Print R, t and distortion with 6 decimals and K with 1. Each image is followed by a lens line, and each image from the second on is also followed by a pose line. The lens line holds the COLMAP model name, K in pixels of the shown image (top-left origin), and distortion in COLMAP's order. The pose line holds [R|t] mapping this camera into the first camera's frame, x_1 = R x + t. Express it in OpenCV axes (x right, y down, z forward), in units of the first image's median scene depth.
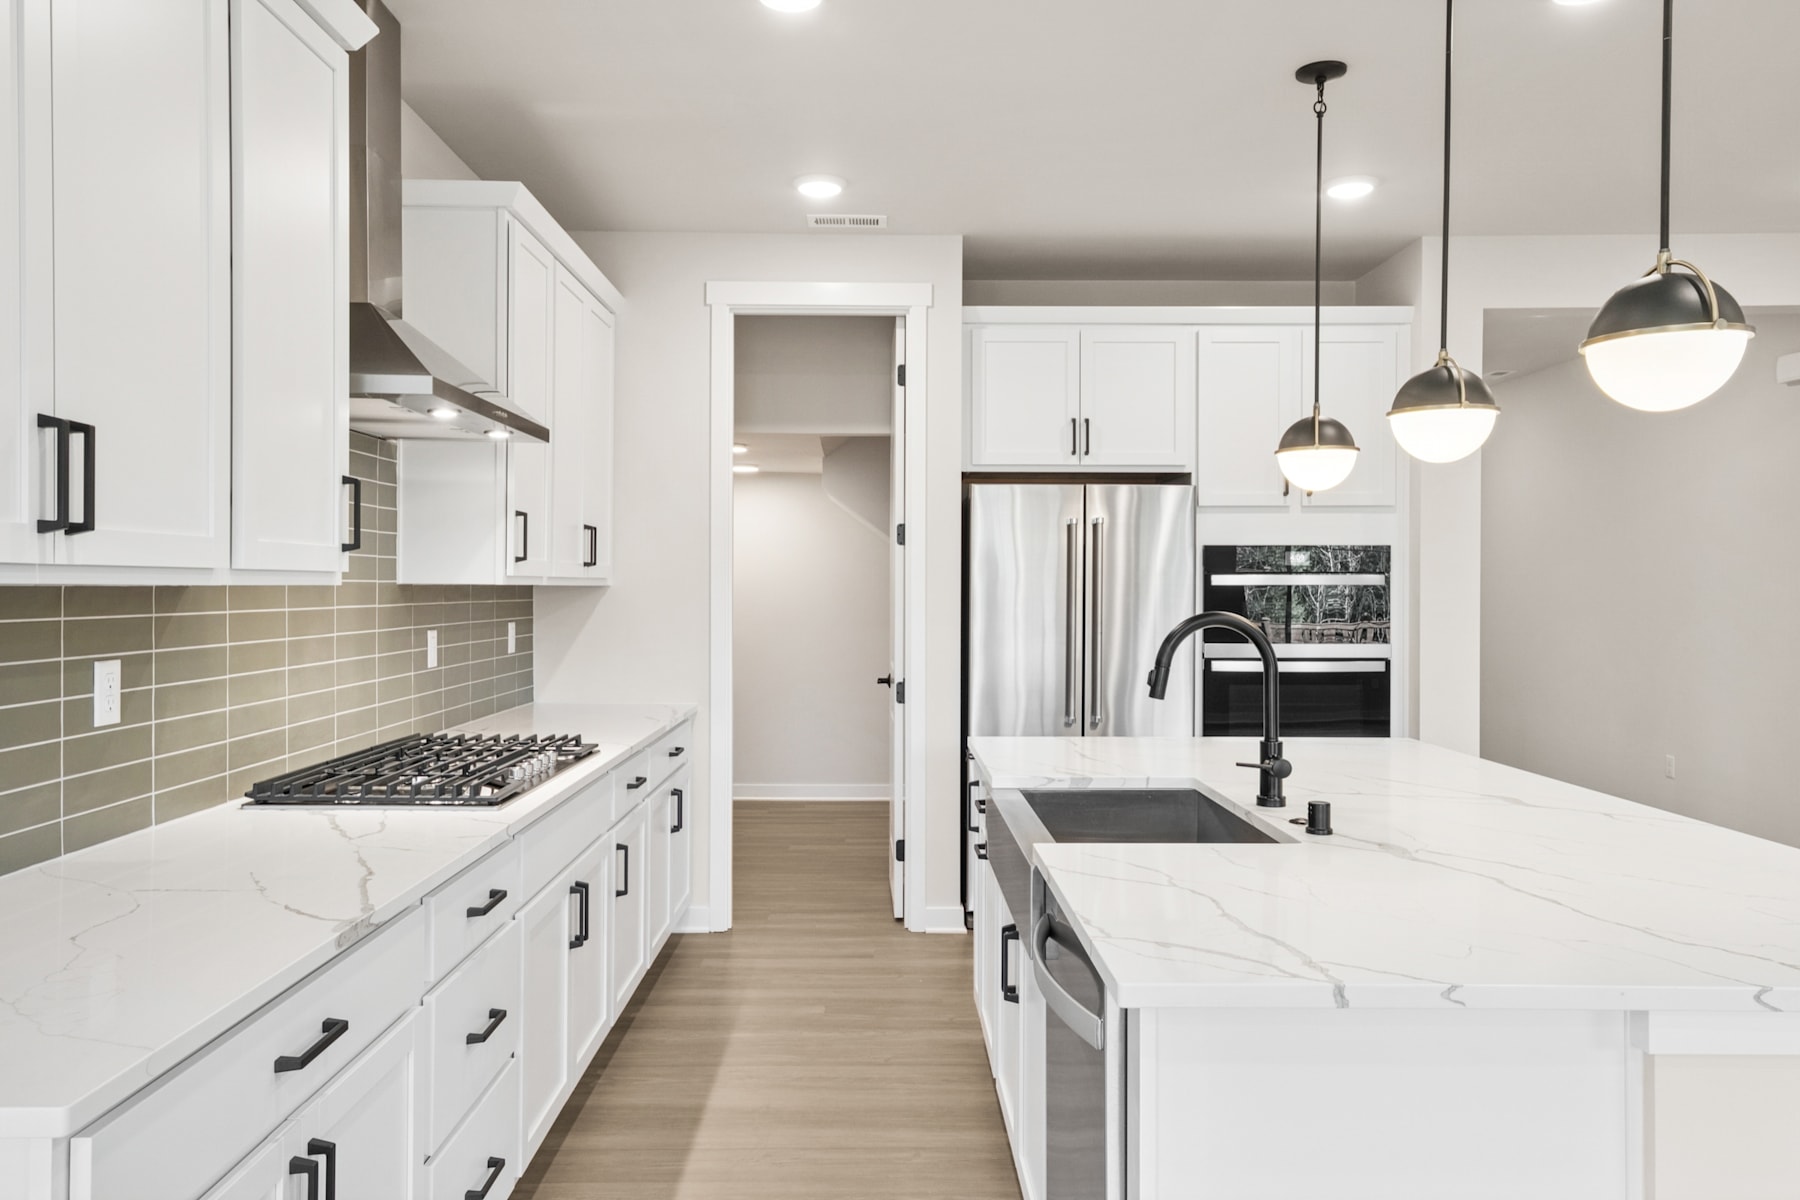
lens RADIAL K [[1300.9, 0, 870.5], [0, 1300.9, 595.2], [0, 0, 1]] dist [0.014959, 0.002386]
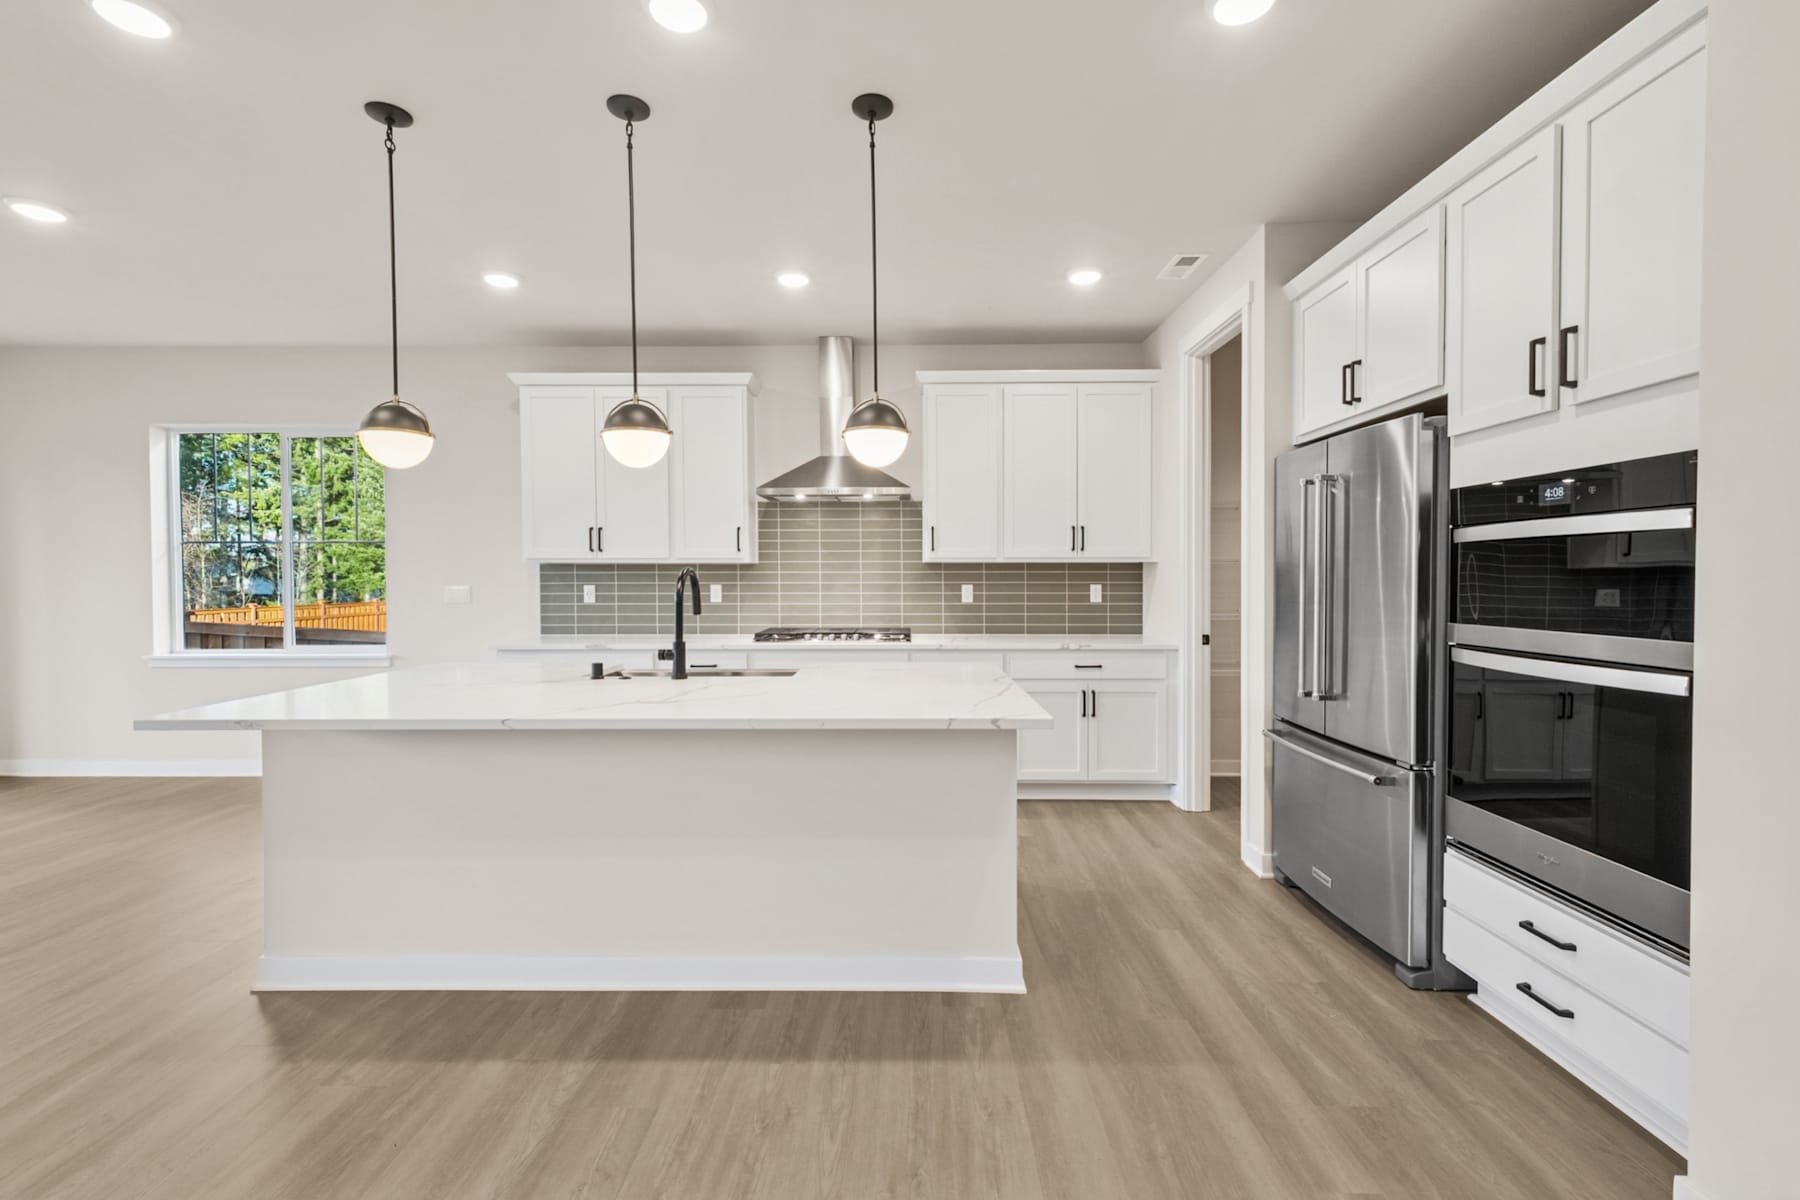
lens RADIAL K [[780.5, 0, 899.1], [0, 780.5, 598.1], [0, 0, 1]] dist [0.005405, -0.001367]
pose [[-0.013842, 0.023597, -0.999626, 0.711056], [-0.006994, 0.999695, 0.023696, 0.015042], [0.999880, 0.007319, -0.013673, 0.698443]]
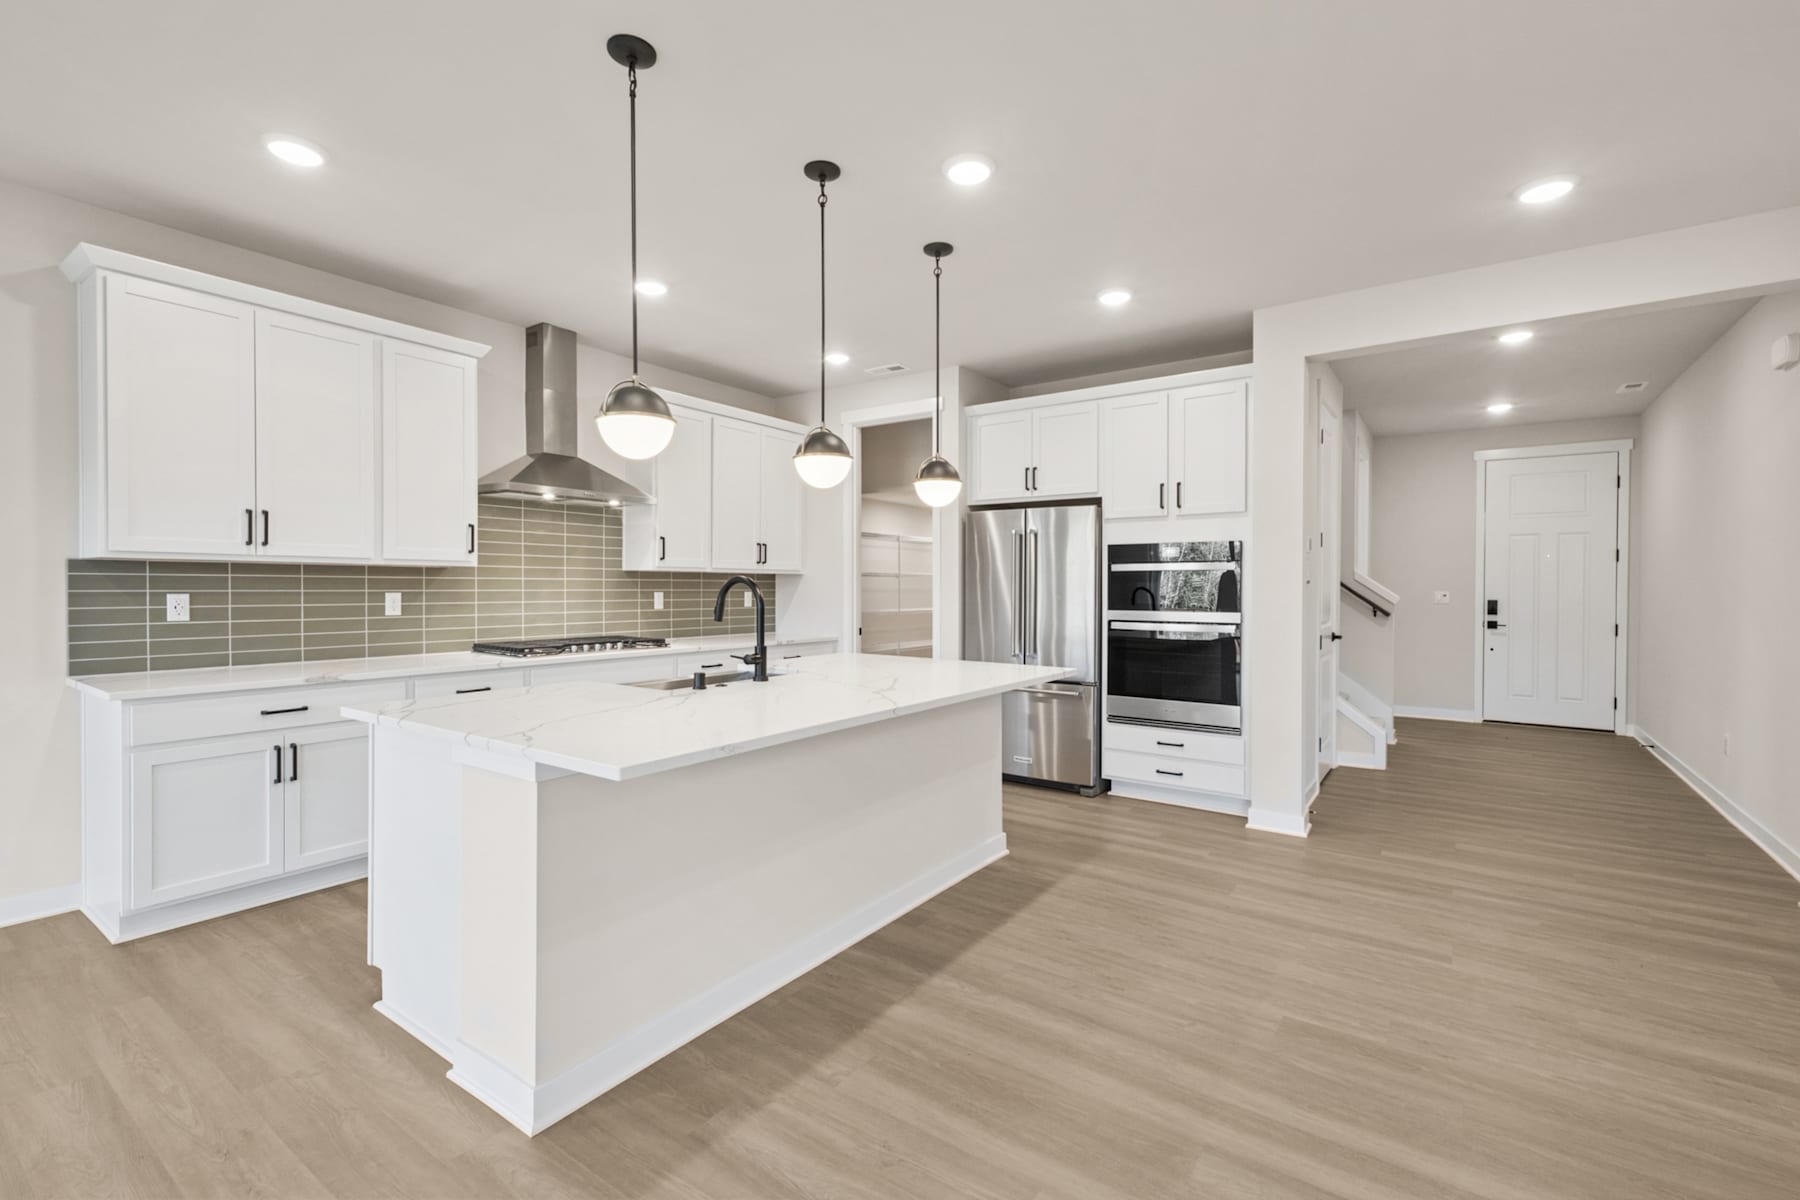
lens RADIAL K [[780.5, 0, 883.1], [0, 780.5, 596.9], [0, 0, 1]] dist [0.005405, -0.001367]
pose [[0.806025, 0.009004, -0.591813, 0.584713], [-0.007511, 0.999959, 0.004983, 0.019549], [0.591834, 0.000429, 0.806060, 0.118023]]
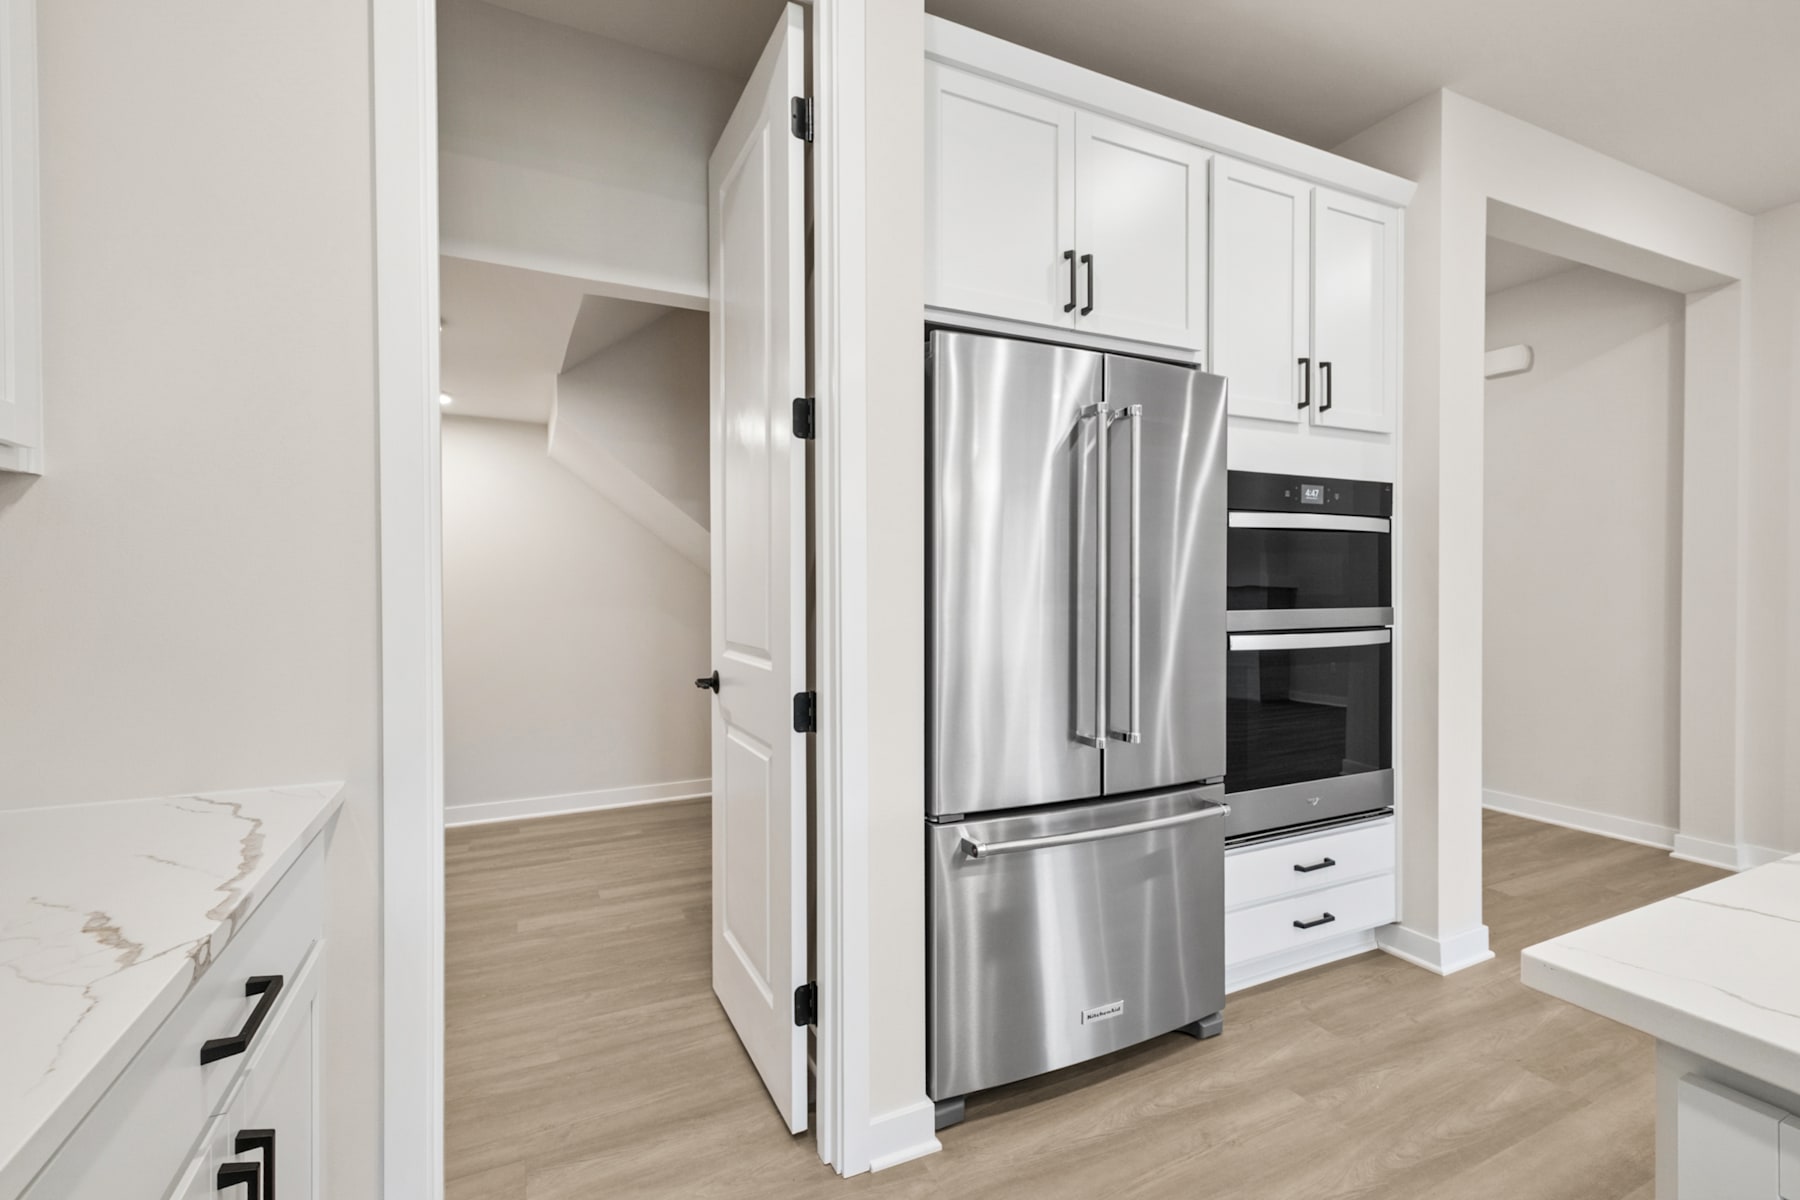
lens RADIAL K [[780.5, 0, 909.6], [0, 780.5, 594.1], [0, 0, 1]] dist [0.005405, -0.001367]
pose [[0.908951, -0.011418, 0.416746, -0.069705], [0.012311, 0.999924, 0.000544, 0.026014], [-0.416721, 0.004637, 0.909023, 0.695485]]
